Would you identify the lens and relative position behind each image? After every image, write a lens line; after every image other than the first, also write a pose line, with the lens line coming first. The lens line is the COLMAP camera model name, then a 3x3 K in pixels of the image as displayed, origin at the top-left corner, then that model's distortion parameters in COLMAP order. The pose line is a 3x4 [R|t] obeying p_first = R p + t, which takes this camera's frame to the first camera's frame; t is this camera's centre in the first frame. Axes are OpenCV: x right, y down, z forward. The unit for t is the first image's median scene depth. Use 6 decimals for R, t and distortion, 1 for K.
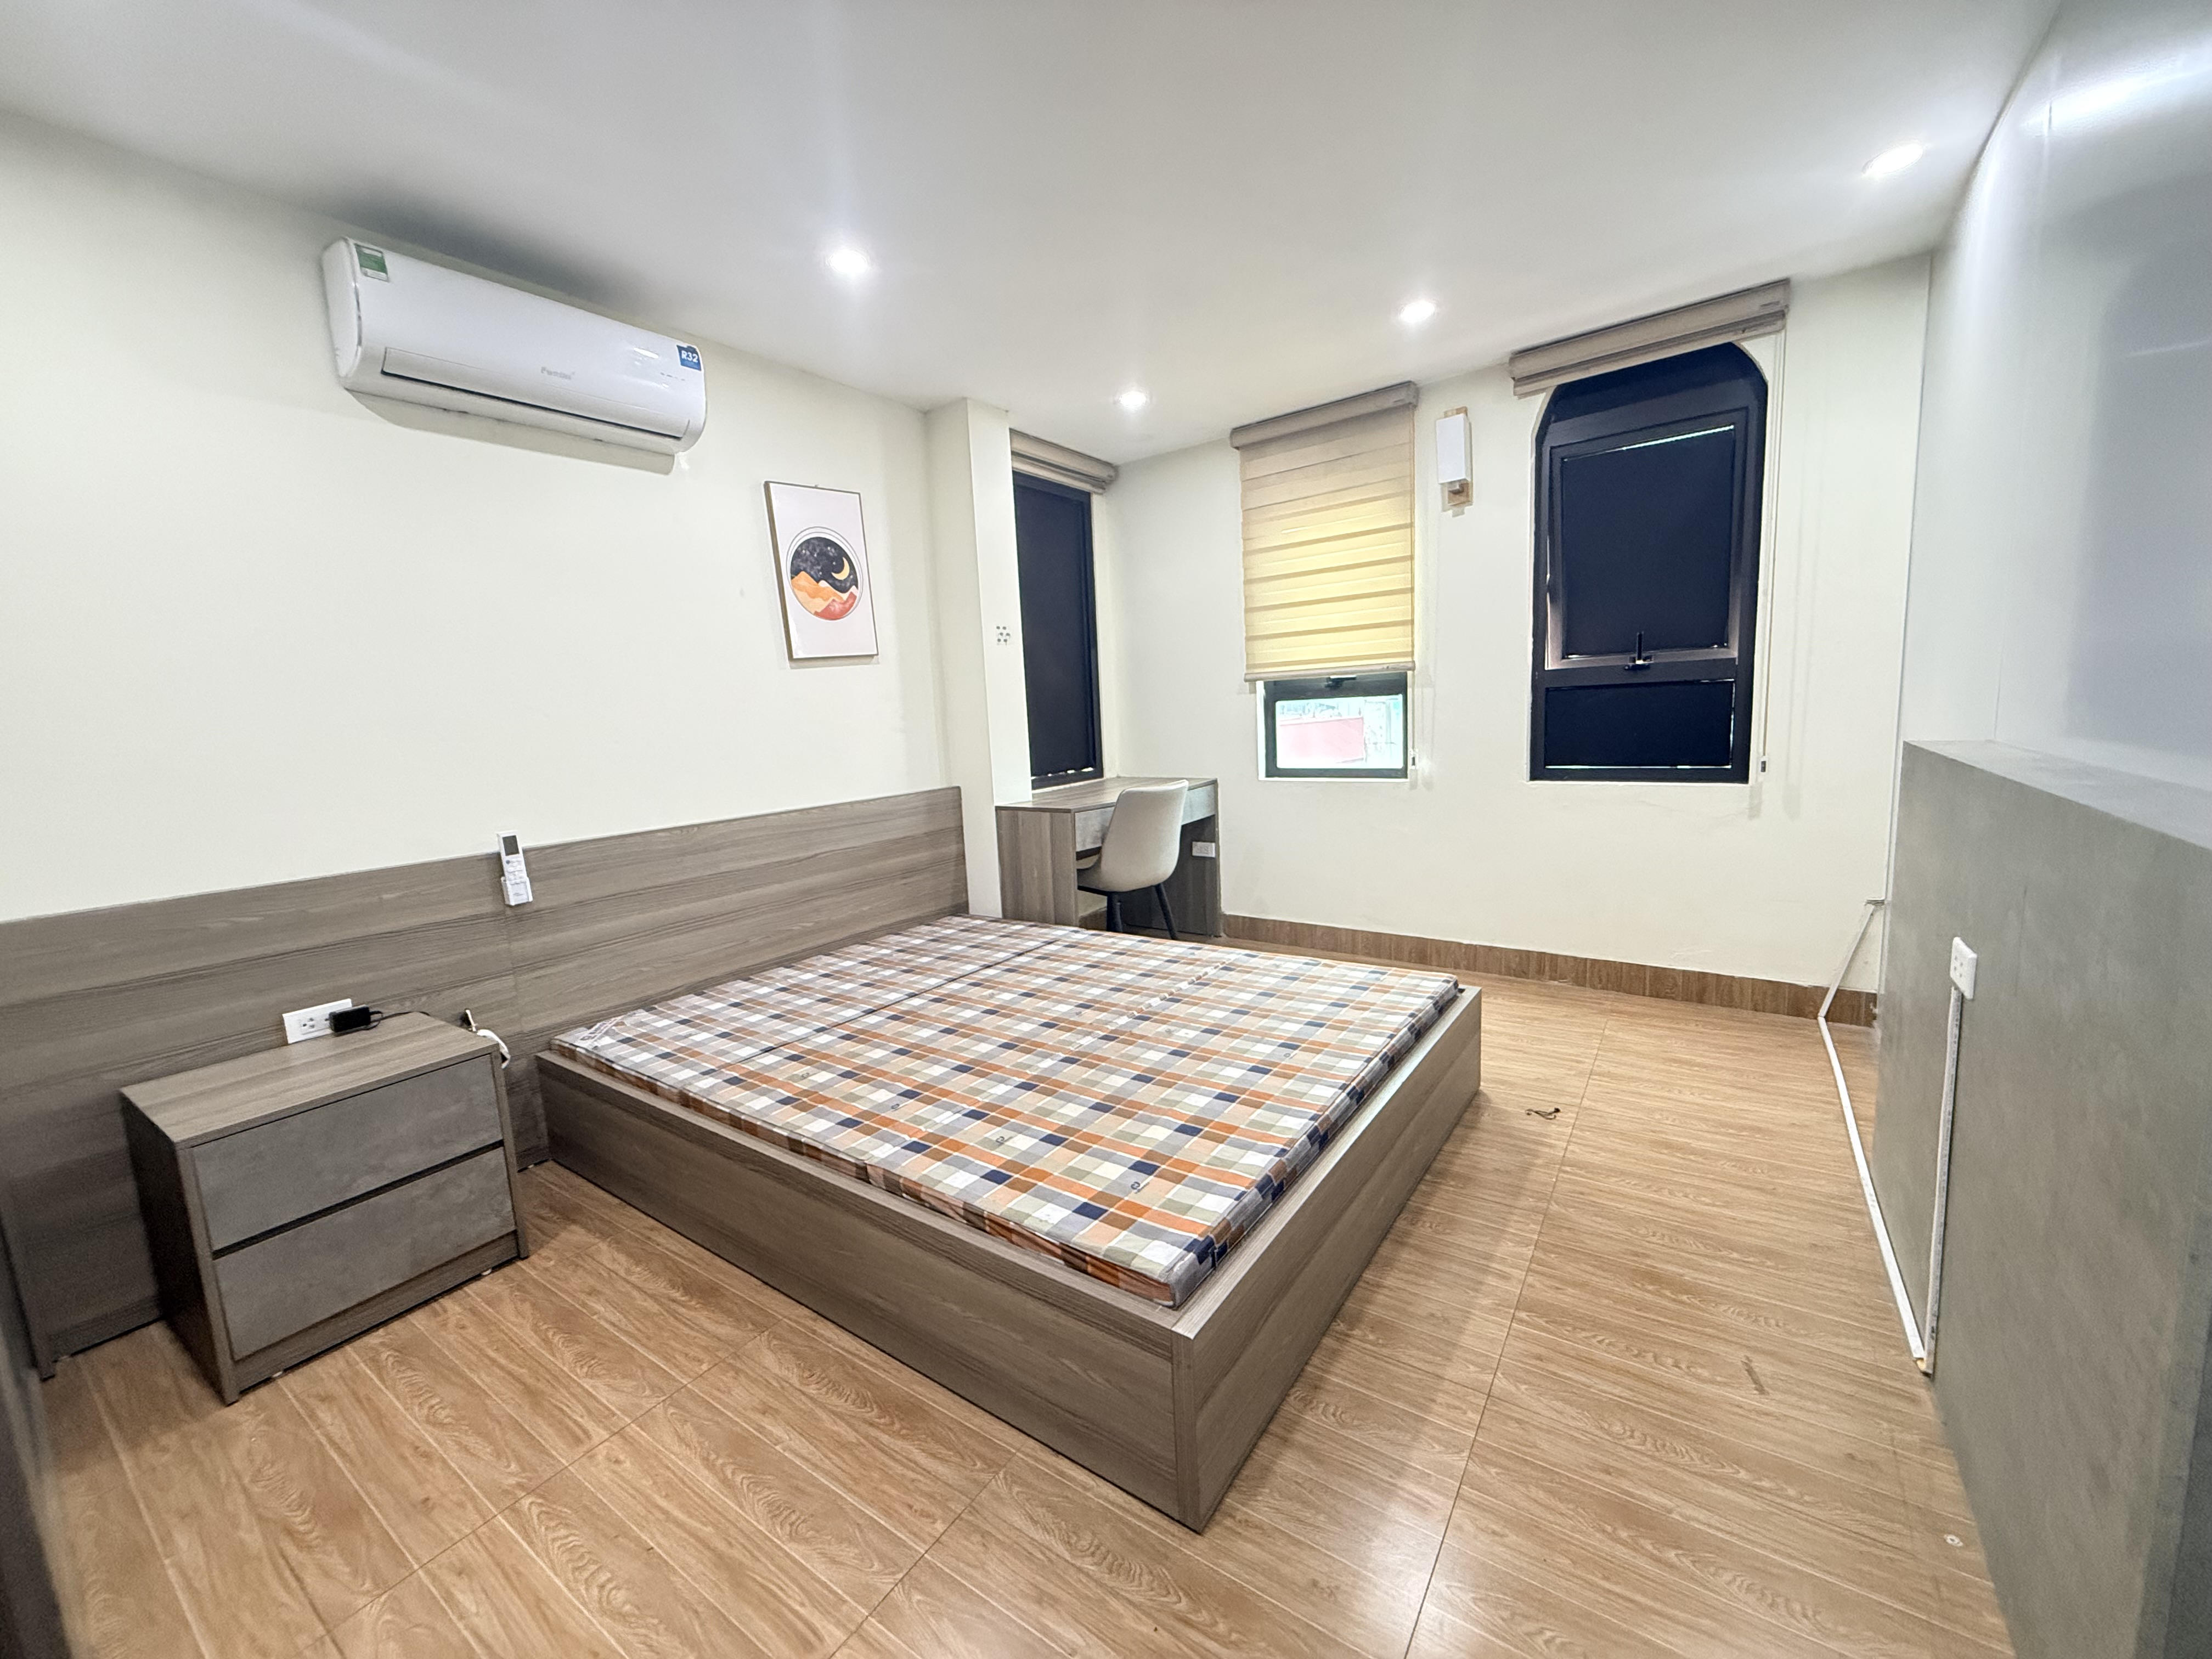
lens RADIAL K [[841.5, 0, 1138.8], [0, 841.5, 817.2], [0, 0, 1]] dist [-0.001333, 0.000123]
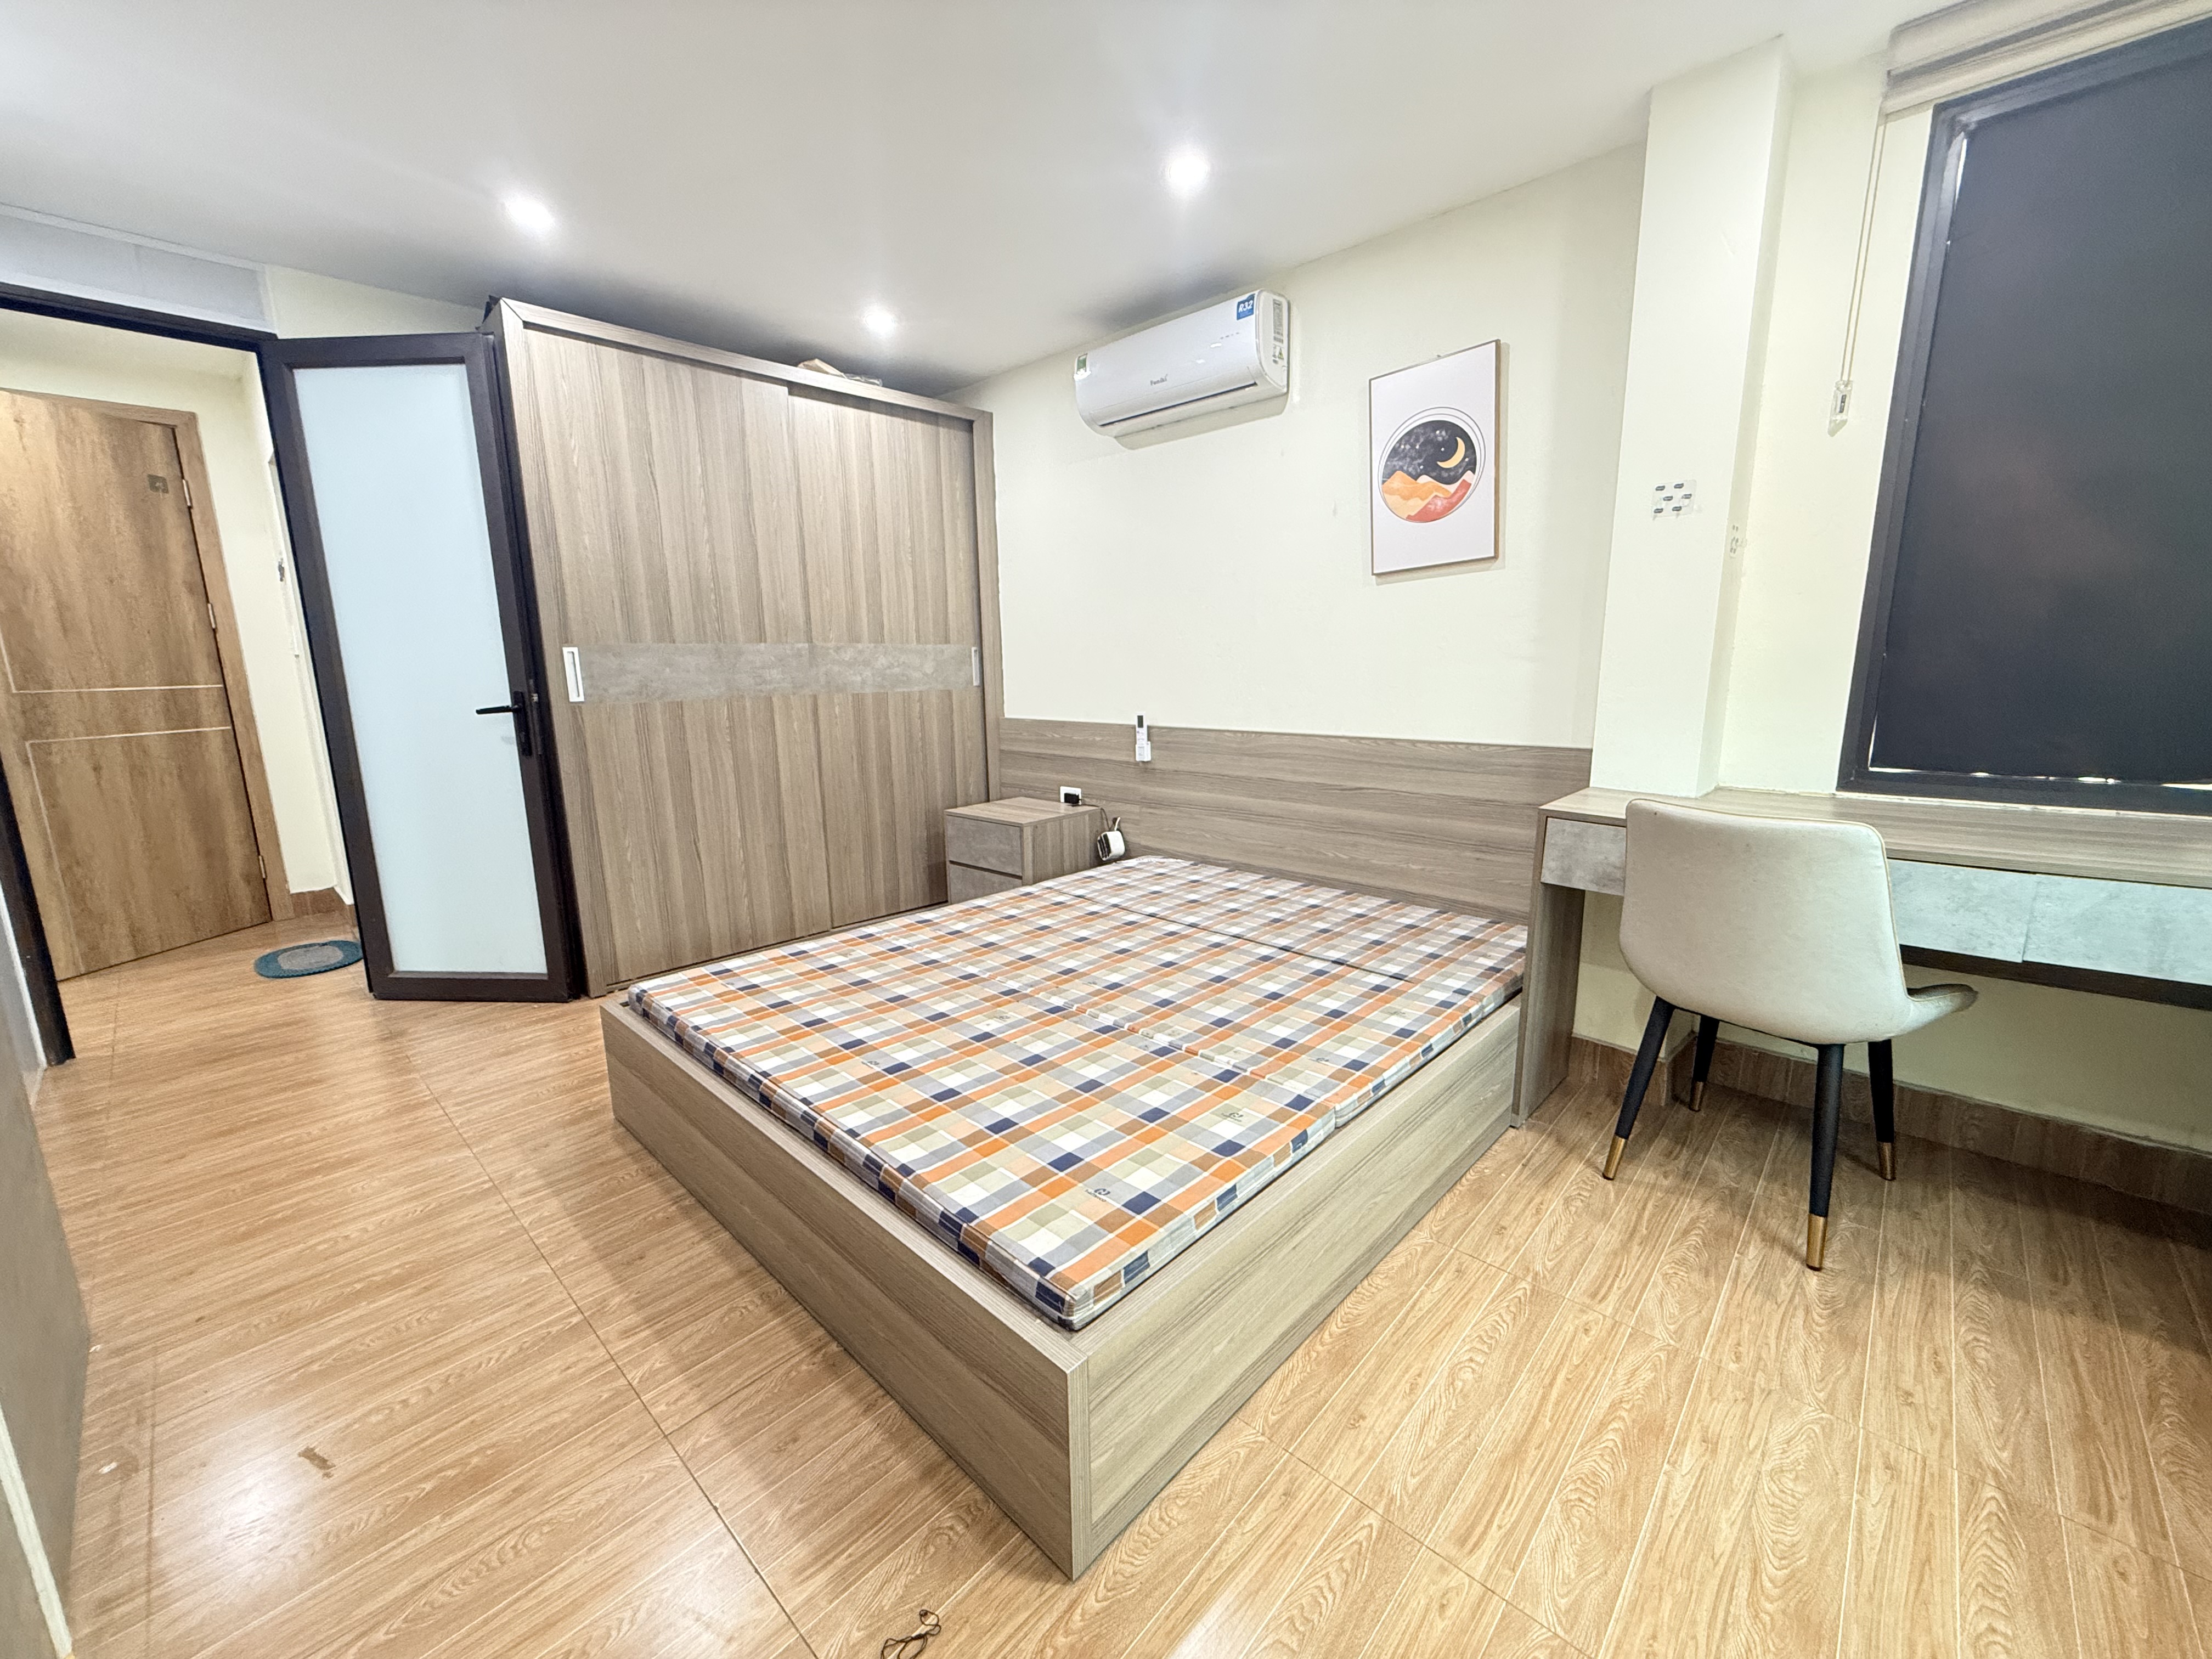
lens RADIAL K [[878.9, 0, 1099.6], [0, 878.9, 831.1], [0, 0, 1]] dist [-0.001294, -0.000357]
pose [[-0.155353, 0.241468, -0.957893, 0.750721], [-0.106493, 0.959921, 0.259251, -0.162370], [0.982102, 0.142284, -0.123412, 1.033063]]
